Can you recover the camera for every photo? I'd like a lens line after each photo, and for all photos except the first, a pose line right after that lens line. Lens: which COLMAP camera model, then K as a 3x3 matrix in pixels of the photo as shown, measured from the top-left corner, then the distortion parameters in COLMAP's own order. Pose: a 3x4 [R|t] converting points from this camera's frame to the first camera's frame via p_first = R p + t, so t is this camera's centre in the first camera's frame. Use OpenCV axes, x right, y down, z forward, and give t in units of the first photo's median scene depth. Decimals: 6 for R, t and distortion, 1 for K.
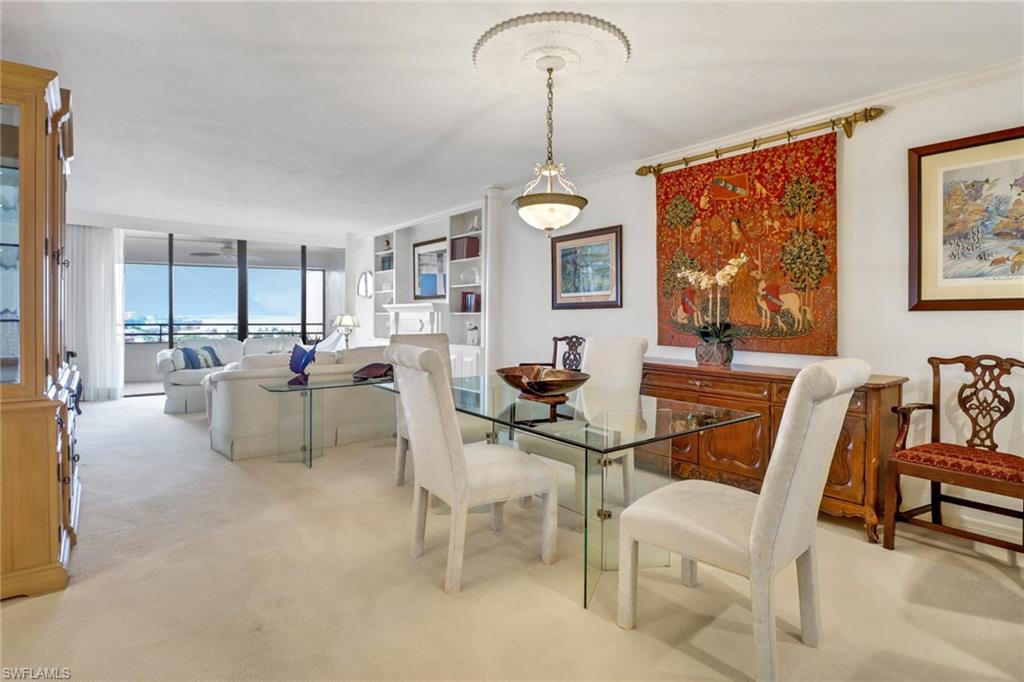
lens RADIAL K [[496.9, 0, 515.4], [0, 496.9, 329.4], [0, 0, 1]] dist [-0.002249, -0.013701]
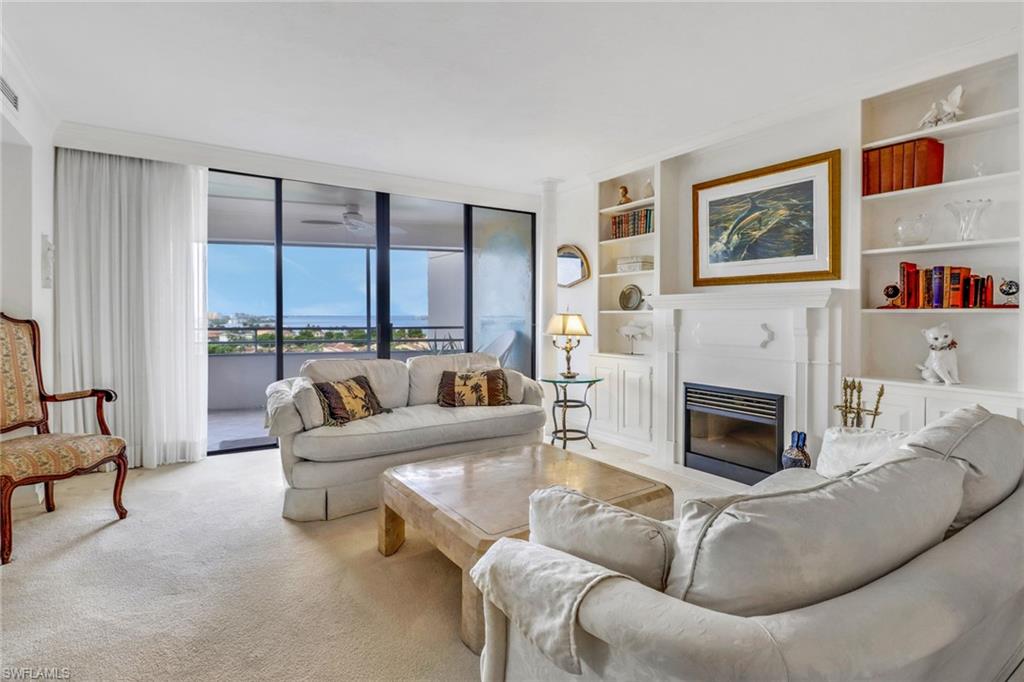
lens RADIAL K [[496.9, 0, 515.4], [0, 496.9, 329.4], [0, 0, 1]] dist [-0.002249, -0.013701]
pose [[0.992751, -0.000547, -0.120185, -0.419225], [0.000952, 0.999994, 0.003310, -0.017666], [0.120183, -0.003400, 0.992746, 0.537744]]
